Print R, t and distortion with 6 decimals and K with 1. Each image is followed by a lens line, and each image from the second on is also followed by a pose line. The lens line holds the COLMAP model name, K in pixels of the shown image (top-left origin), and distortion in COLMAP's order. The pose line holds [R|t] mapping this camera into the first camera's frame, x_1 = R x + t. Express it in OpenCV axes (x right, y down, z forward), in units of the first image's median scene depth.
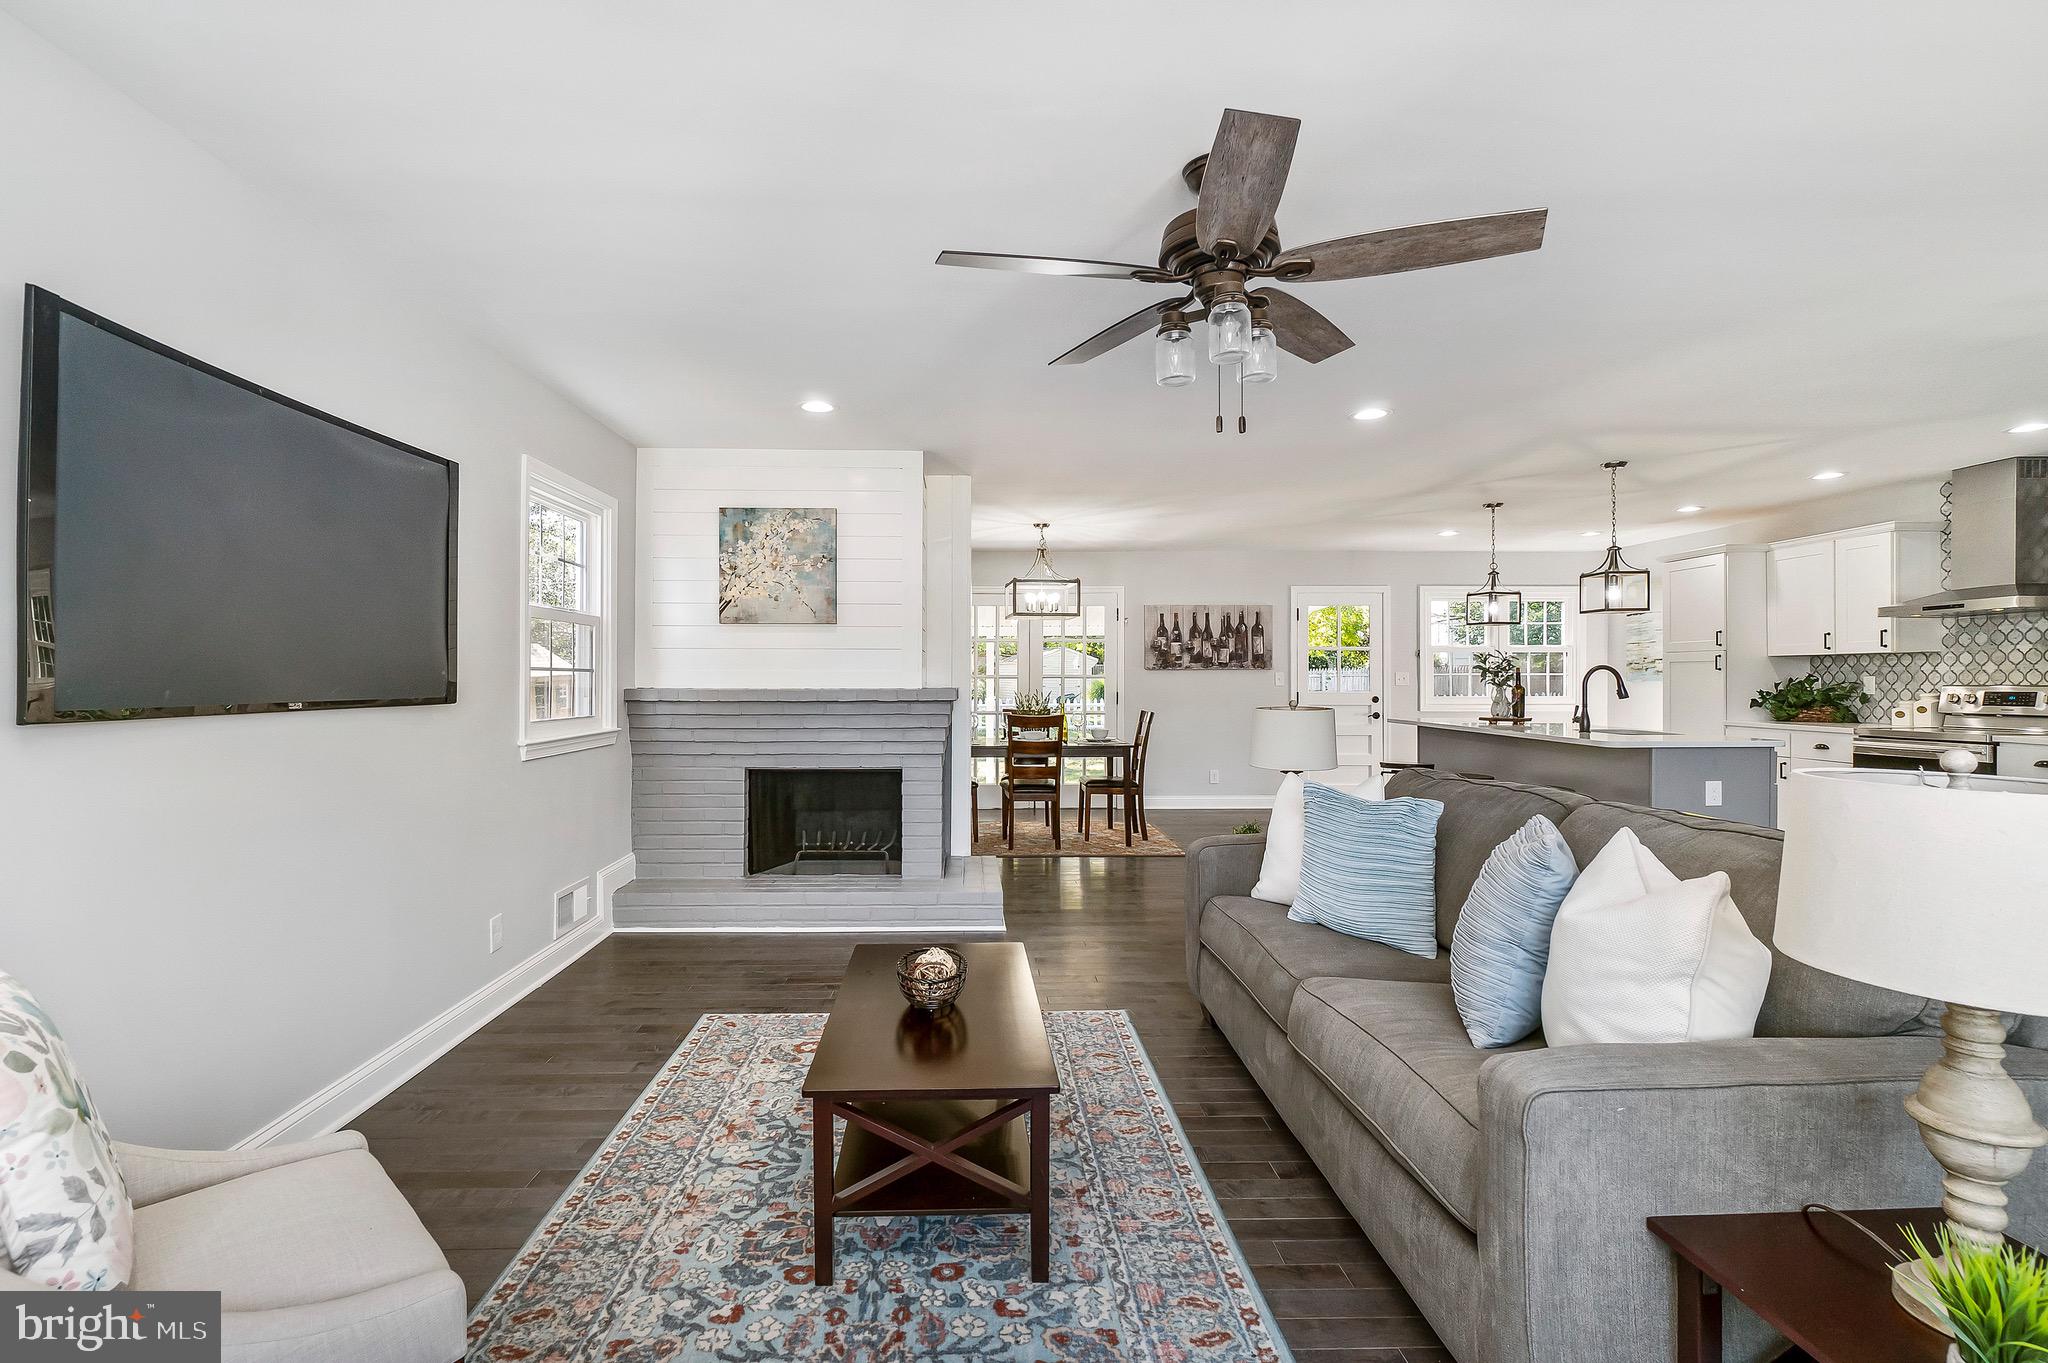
lens RADIAL K [[944.4, 0, 982.8], [0, 944.4, 679.4], [0, 0, 1]] dist [0.000007, 0.000763]
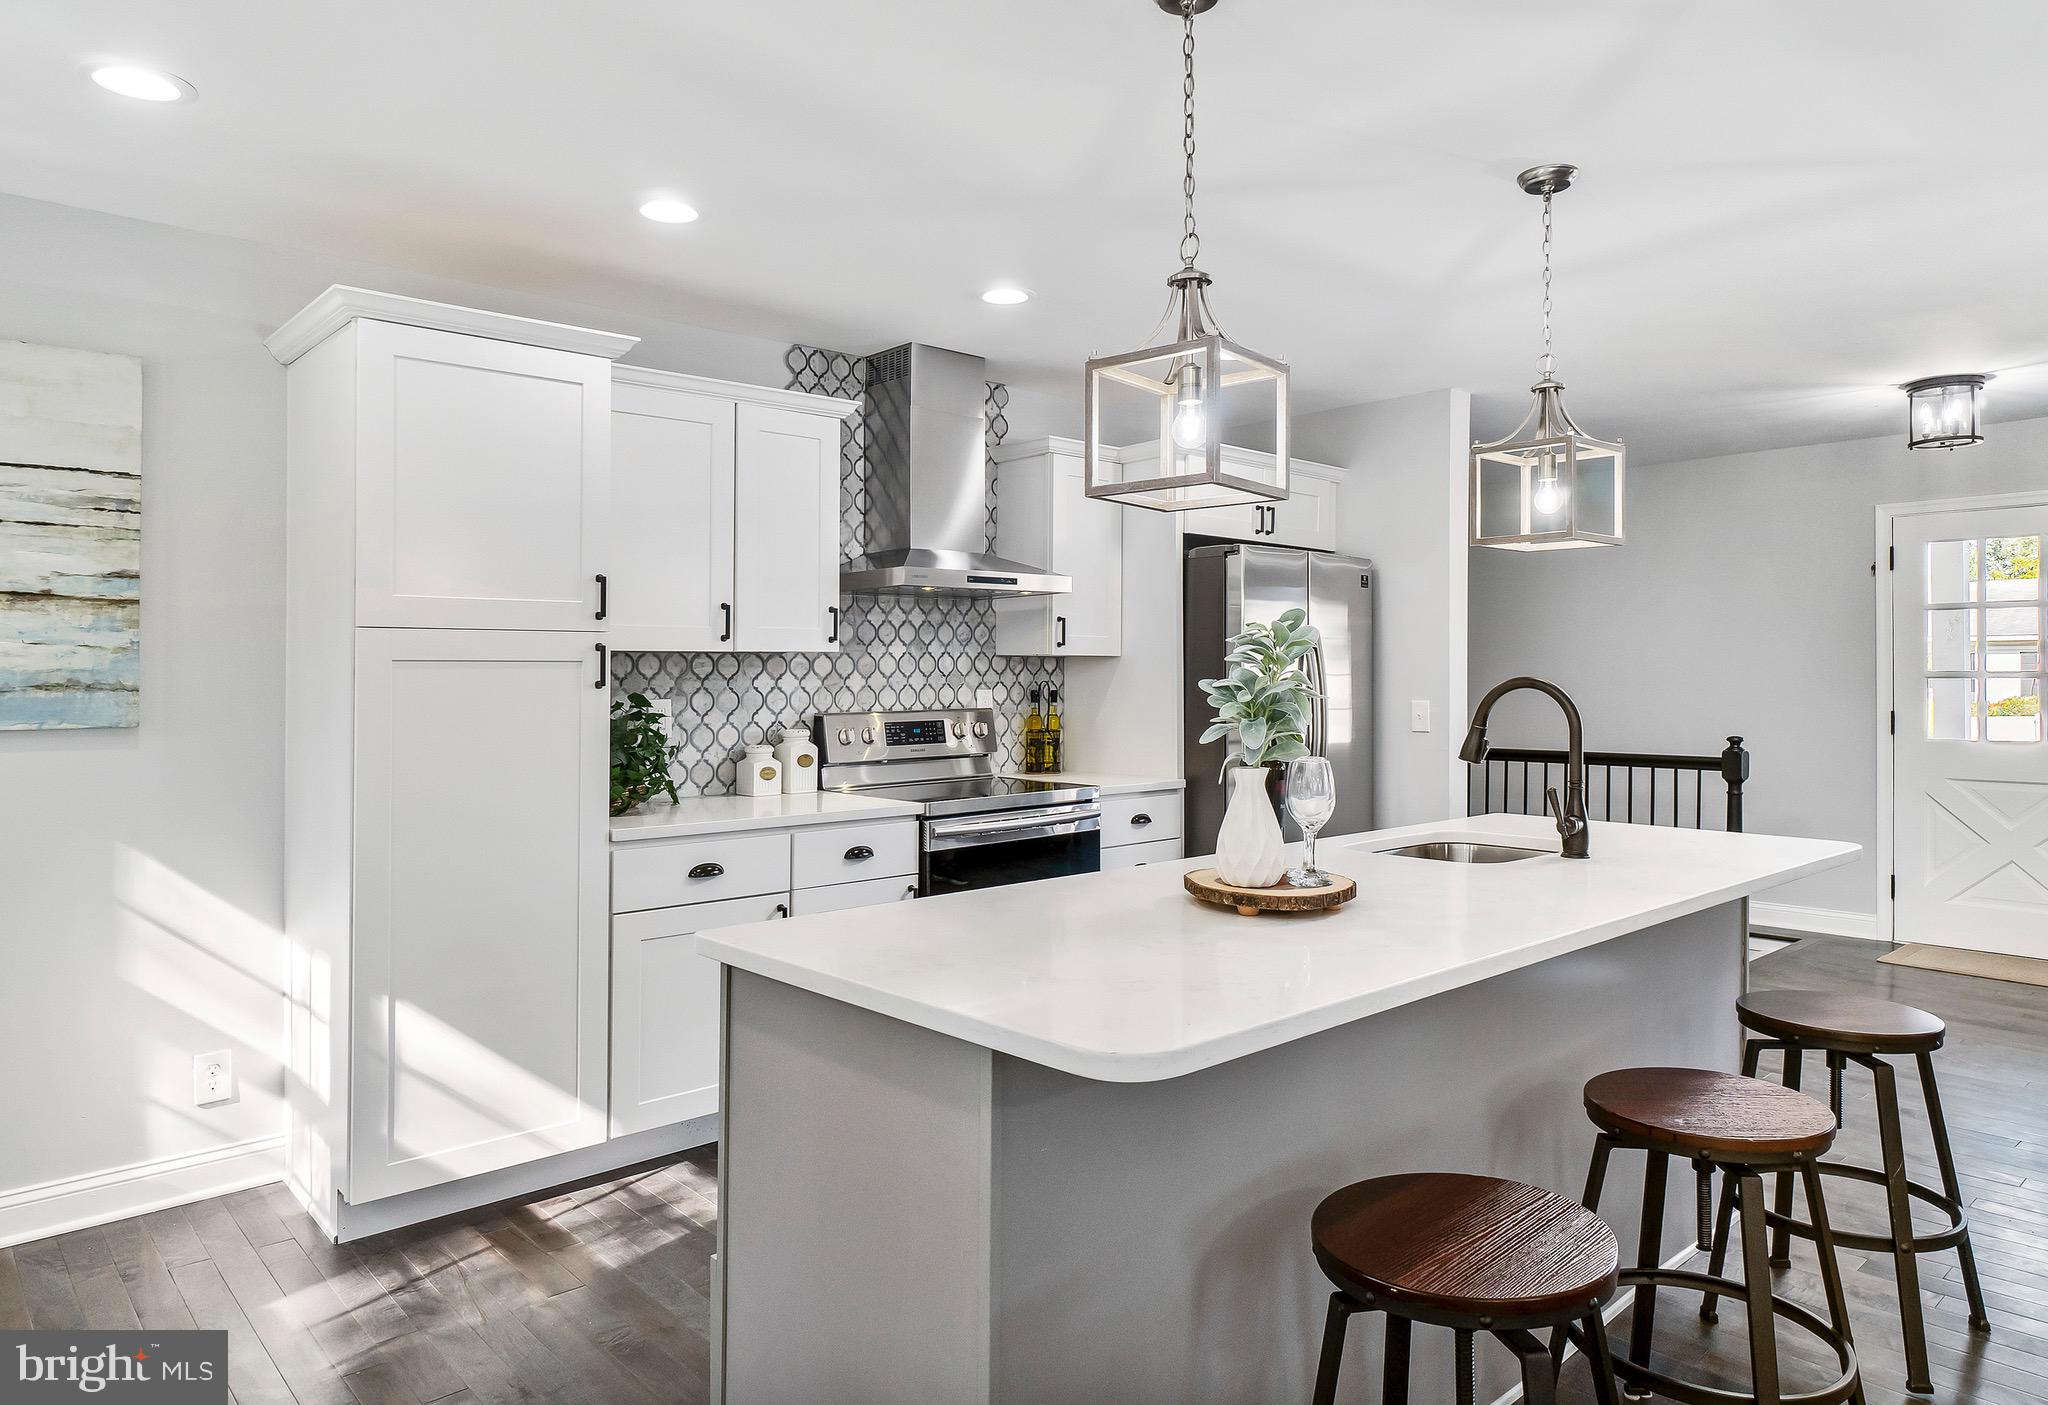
lens RADIAL K [[1239.8, 0, 1022.9], [0, 1239.8, 665.8], [0, 0, 1]] dist [-0.004173, -0.000824]
pose [[-0.646137, 0.007638, 0.763183, 0.407124], [0.004731, 0.999971, -0.006002, -0.018105], [-0.763207, -0.000267, -0.646154, 1.463721]]
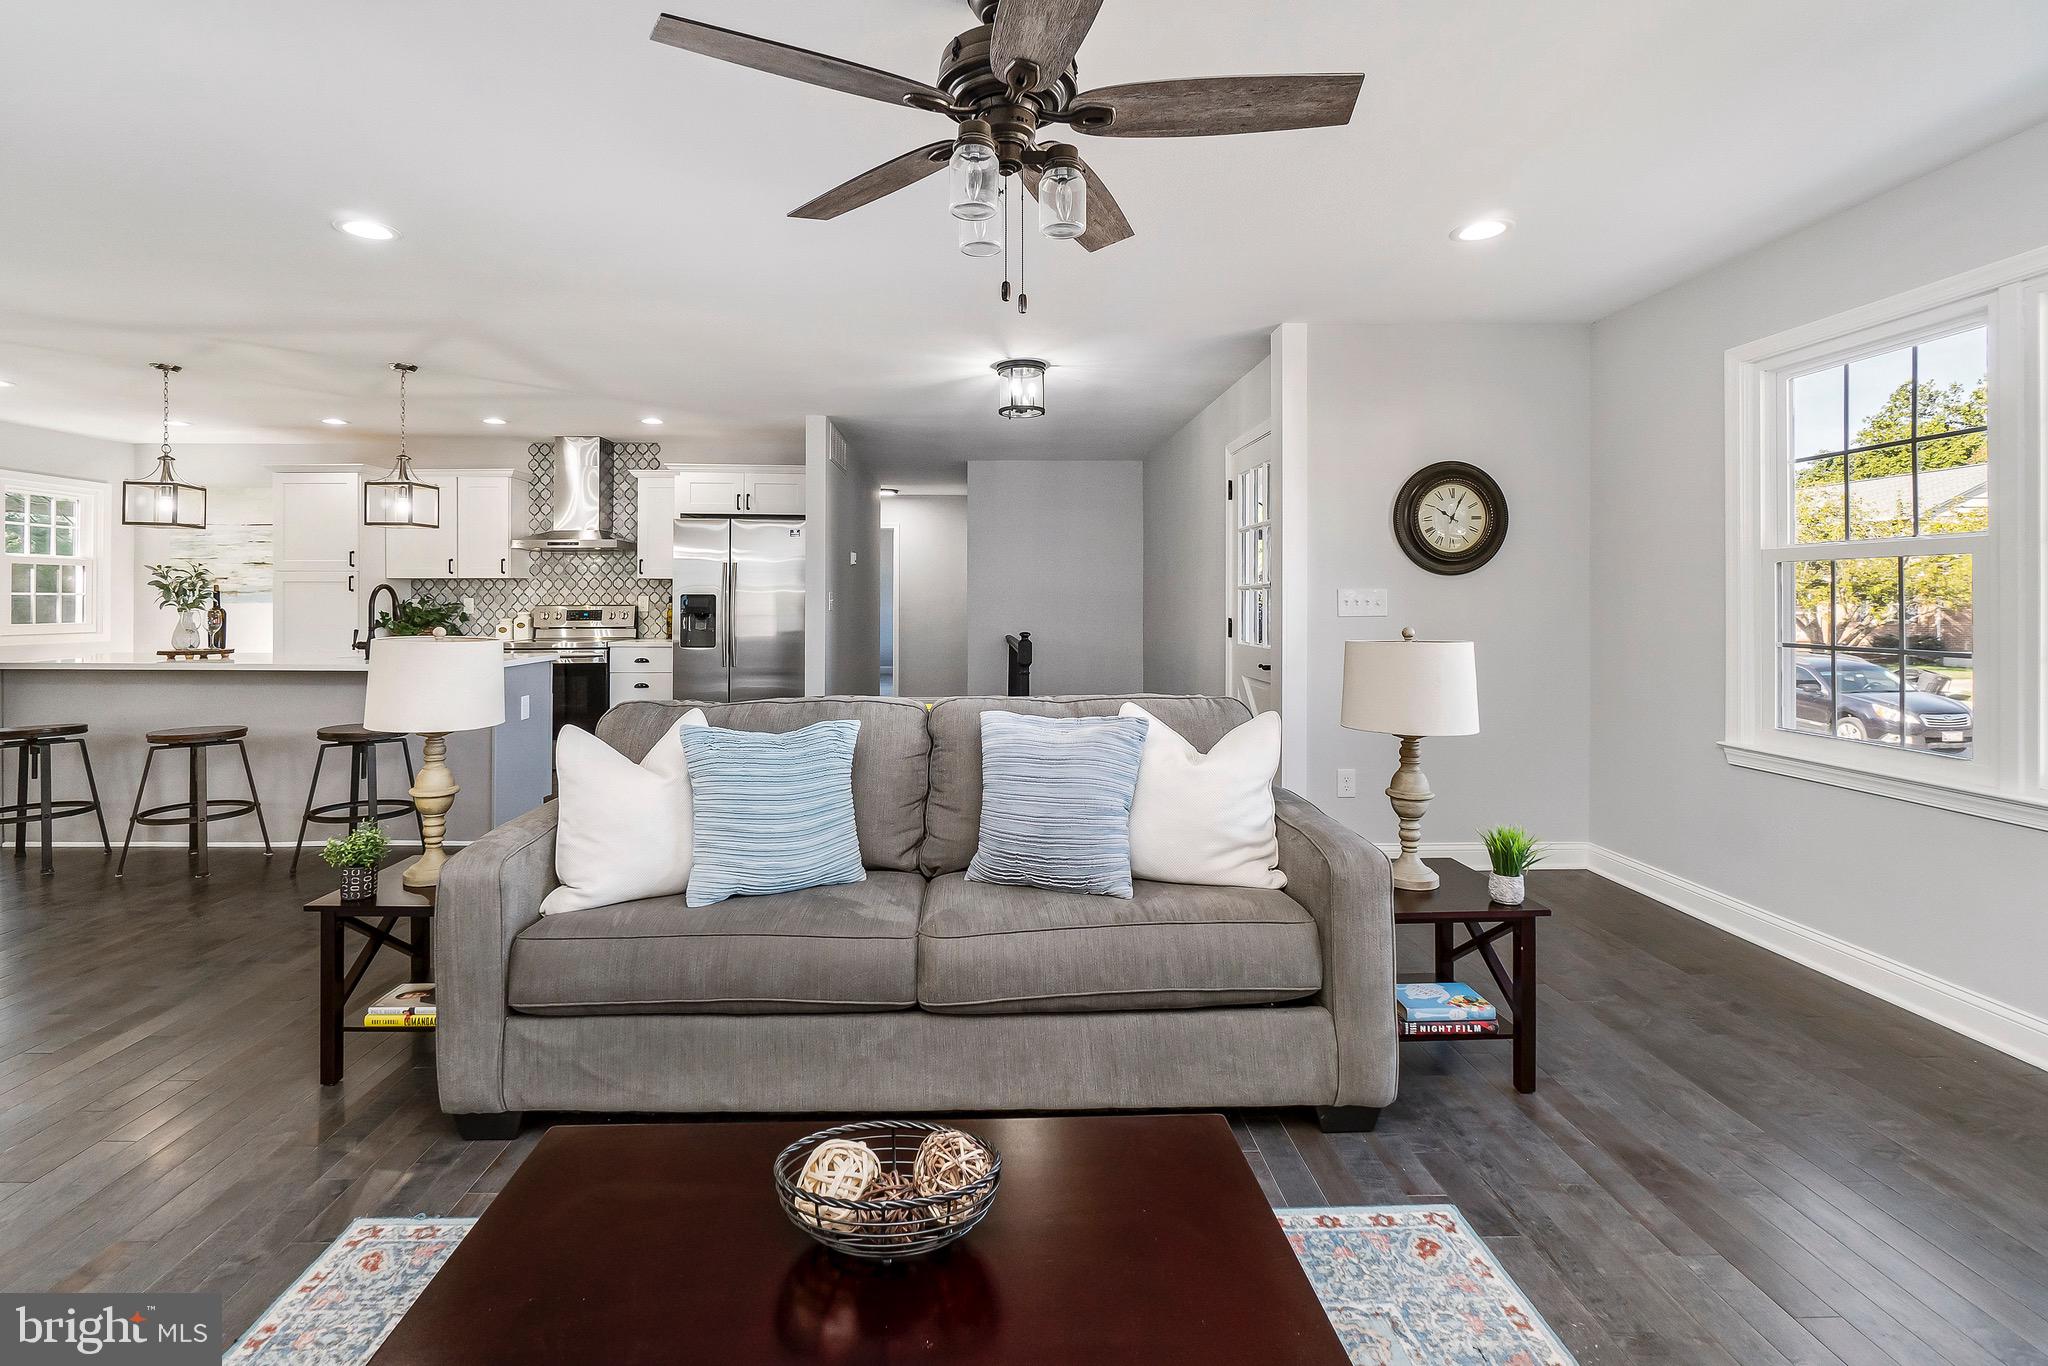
lens RADIAL K [[937.7, 0, 998.8], [0, 937.7, 595.3], [0, 0, 1]] dist [-0.009209, 0.000037]
pose [[-0.003872, 0.007835, 0.999962, -0.240711], [0.001157, 0.999969, -0.007830, 0.003529], [-0.999992, 0.001126, -0.003881, 0.413584]]
